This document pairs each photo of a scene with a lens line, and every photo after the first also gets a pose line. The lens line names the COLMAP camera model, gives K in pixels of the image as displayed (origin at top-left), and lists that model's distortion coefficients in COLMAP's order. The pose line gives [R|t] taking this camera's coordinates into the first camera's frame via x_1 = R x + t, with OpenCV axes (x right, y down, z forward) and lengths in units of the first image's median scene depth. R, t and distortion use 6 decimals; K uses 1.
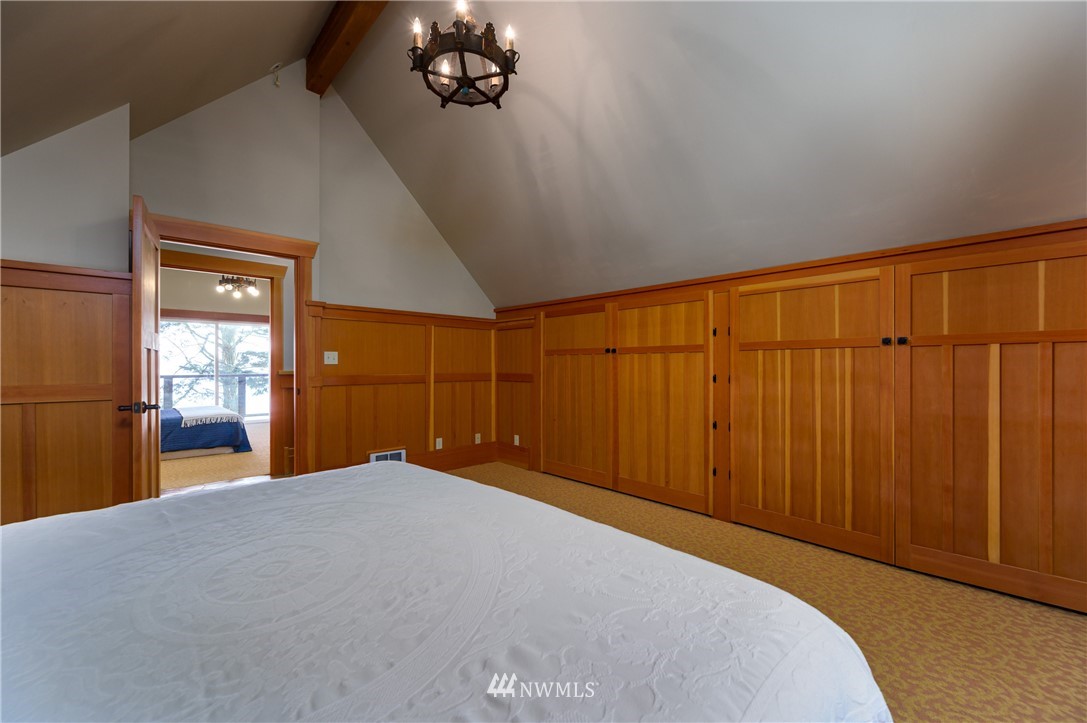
lens RADIAL K [[429.8, 0, 543.5], [0, 429.8, 361.5], [0, 0, 1]] dist [-0.000653, -0.000033]
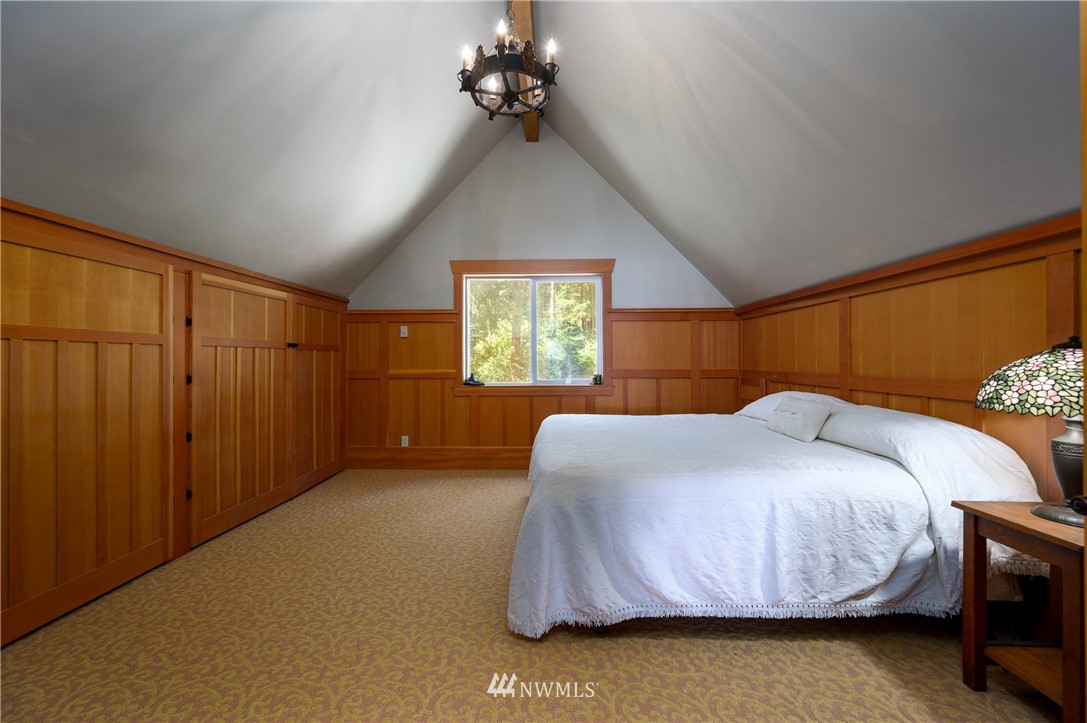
lens RADIAL K [[429.8, 0, 543.5], [0, 429.8, 361.5], [0, 0, 1]] dist [-0.000653, -0.000033]
pose [[-0.689504, 0.000872, 0.724282, -0.731940], [-0.000706, 0.999998, -0.001876, 0.008440], [-0.724282, -0.001805, -0.689502, 1.211991]]
